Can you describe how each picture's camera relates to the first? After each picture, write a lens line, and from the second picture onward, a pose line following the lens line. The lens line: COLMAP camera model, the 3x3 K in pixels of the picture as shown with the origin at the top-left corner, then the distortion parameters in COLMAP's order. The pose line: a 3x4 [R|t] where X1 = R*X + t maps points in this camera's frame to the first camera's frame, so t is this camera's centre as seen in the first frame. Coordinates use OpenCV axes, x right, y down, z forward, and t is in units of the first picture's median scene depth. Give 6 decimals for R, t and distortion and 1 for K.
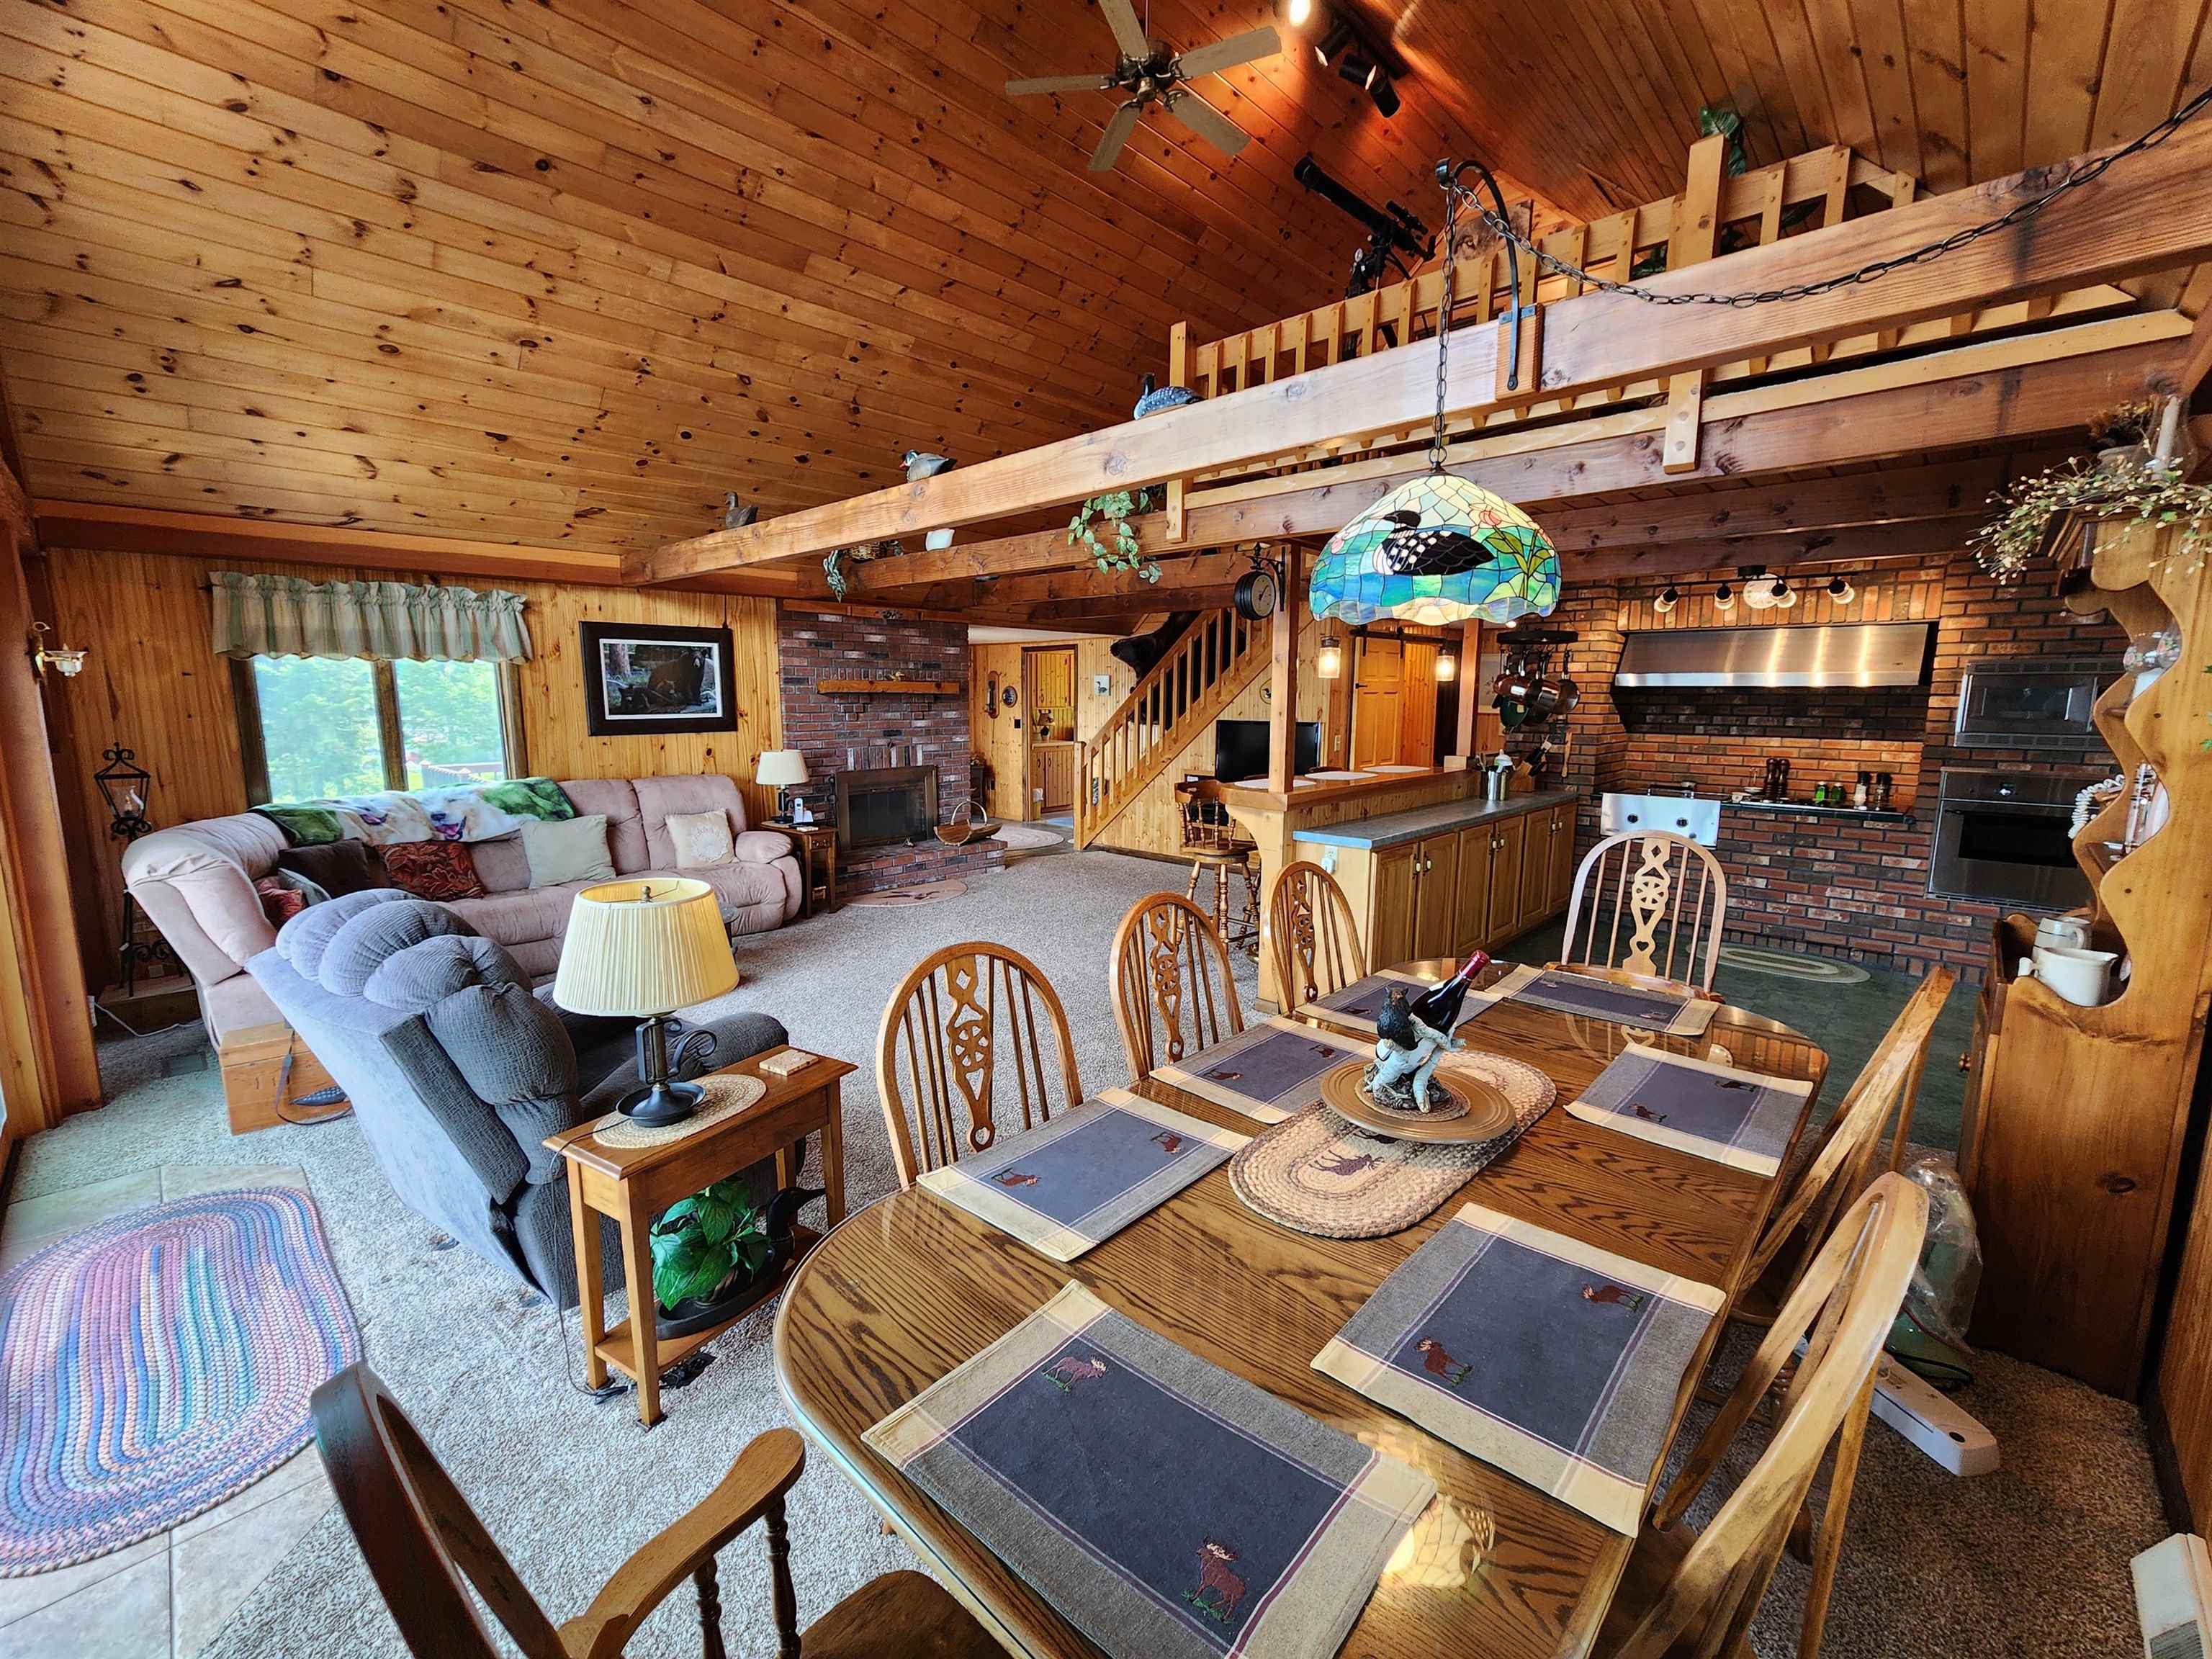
lens RADIAL K [[909.7, 0, 1111.9], [0, 909.7, 827.7], [0, 0, 1]] dist [-0.003341, 0.000783]
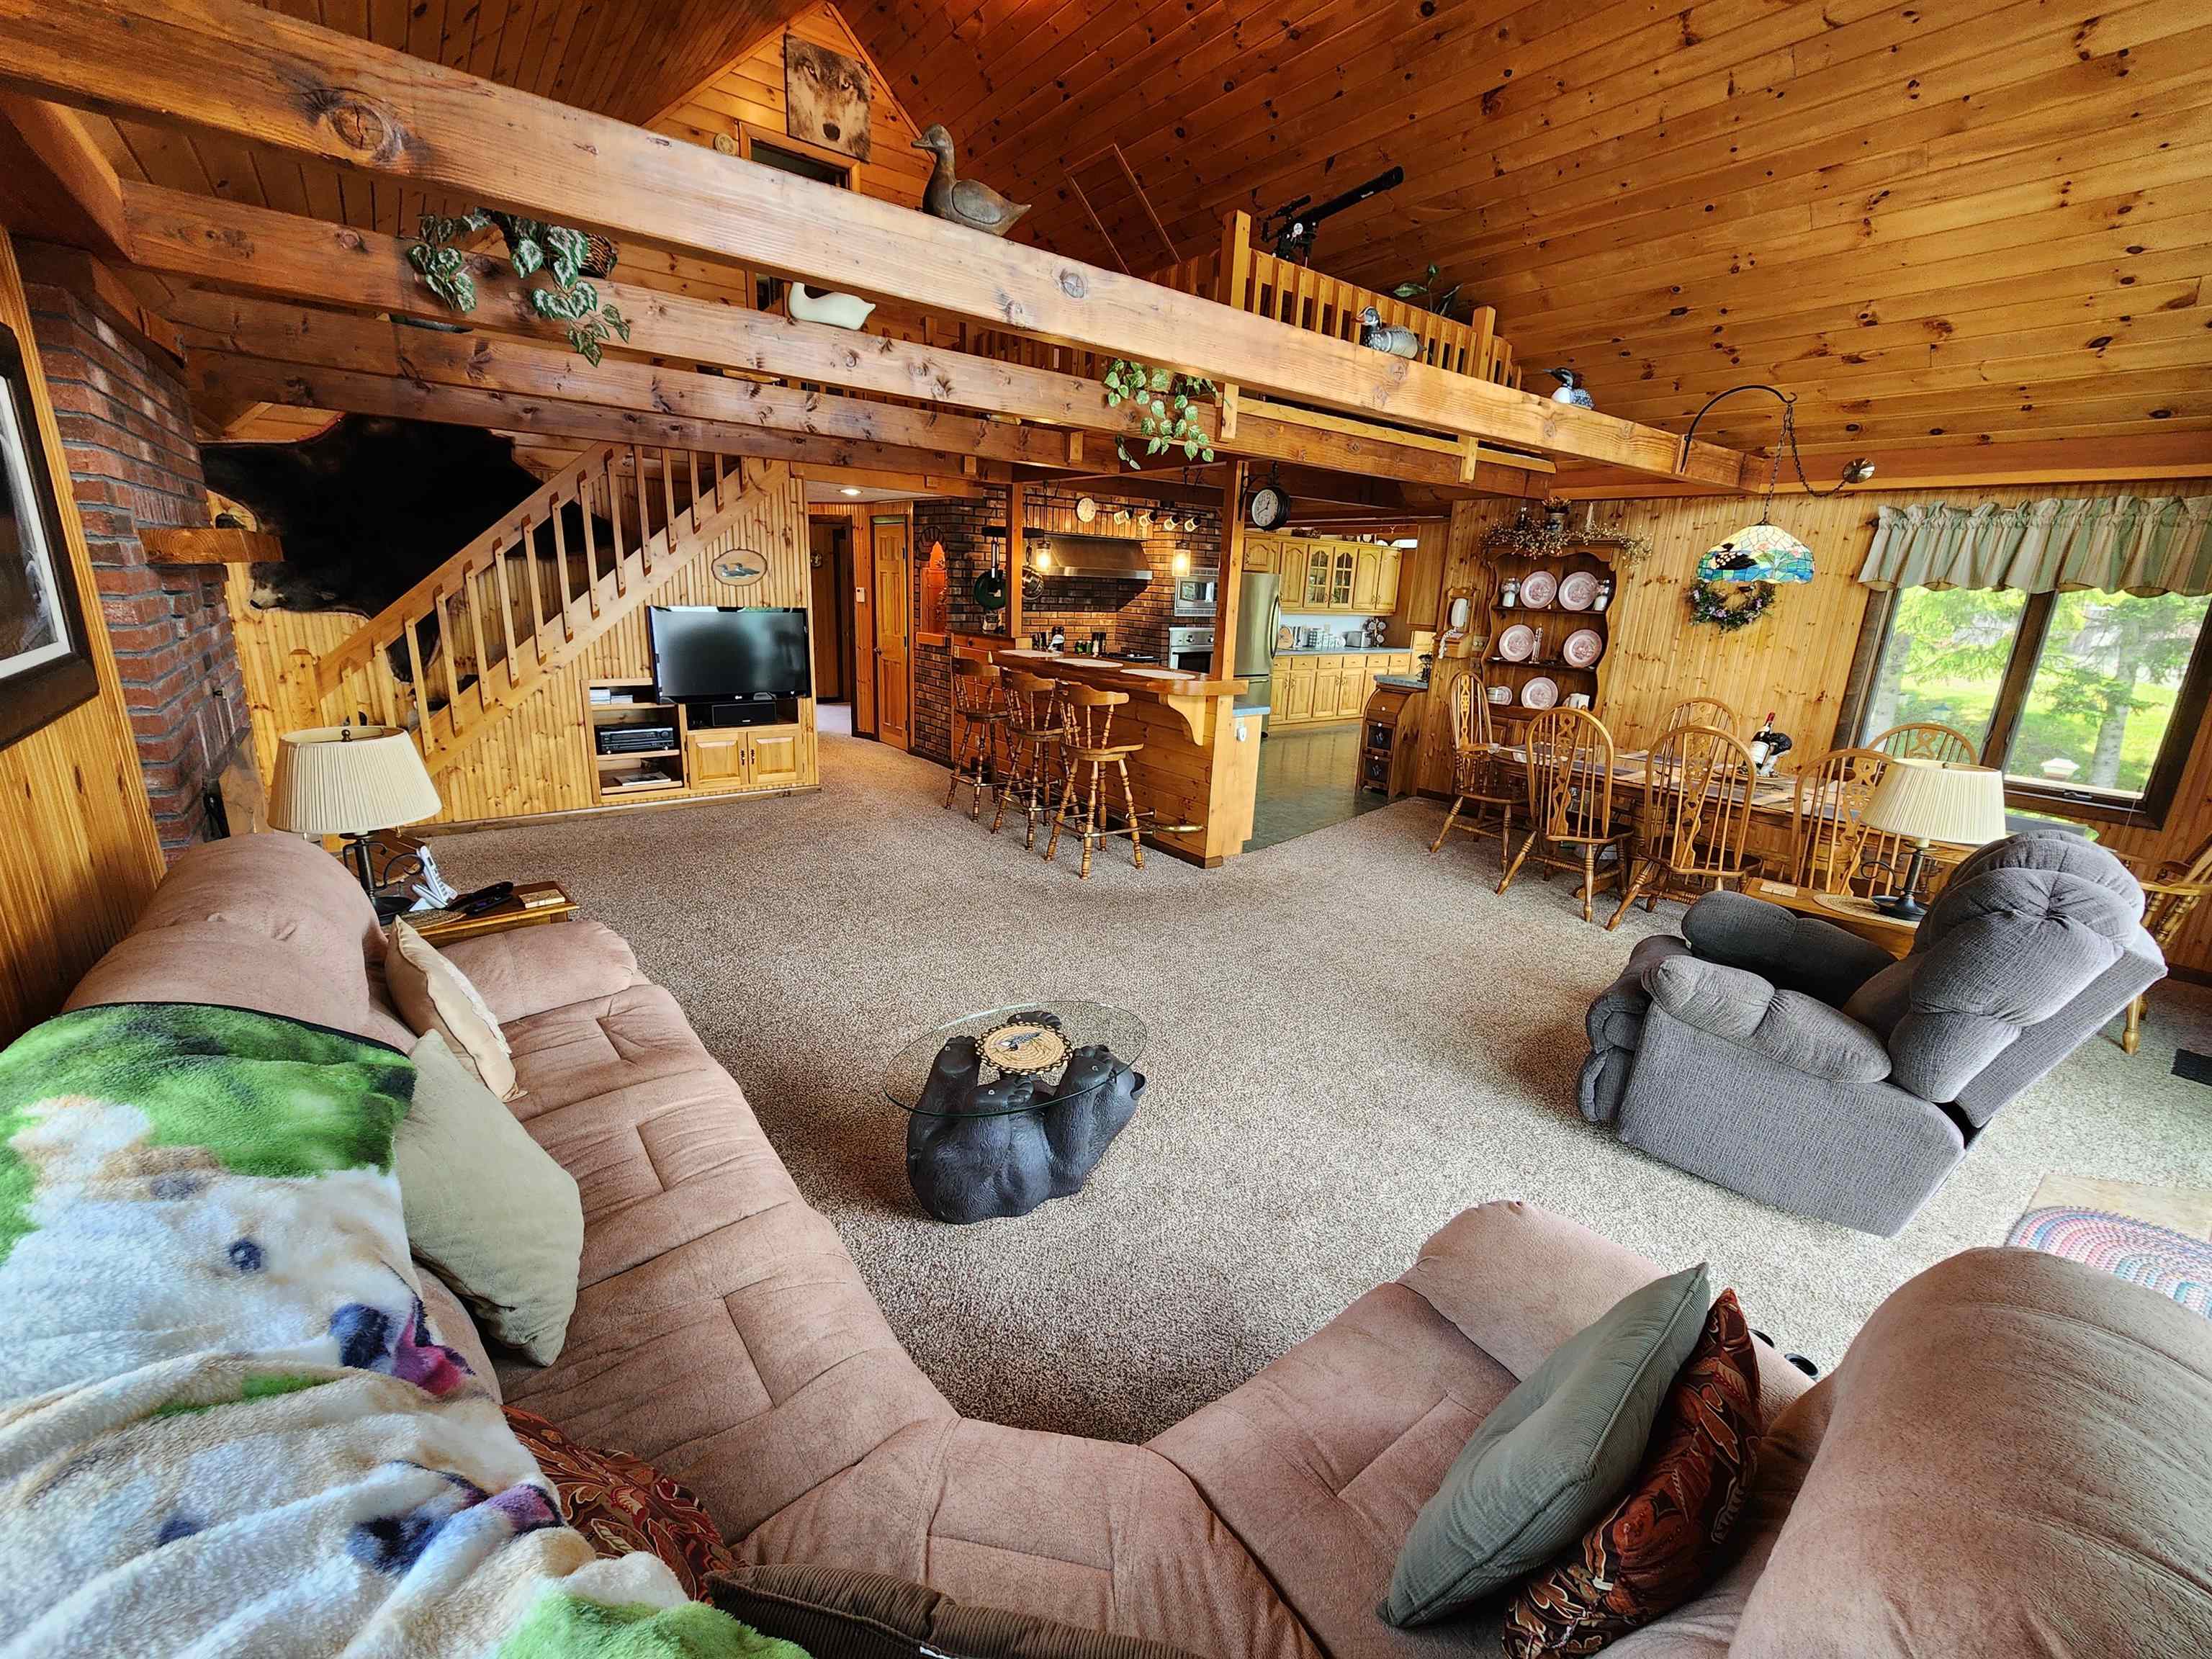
lens RADIAL K [[909.7, 0, 1112.4], [0, 909.7, 833.9], [0, 0, 1]] dist [-0.003341, 0.000783]
pose [[0.159646, -0.265818, 0.950712, -1.042119], [0.096318, 0.962664, 0.252985, -0.169465], [-0.982464, 0.051183, 0.179289, 0.984124]]
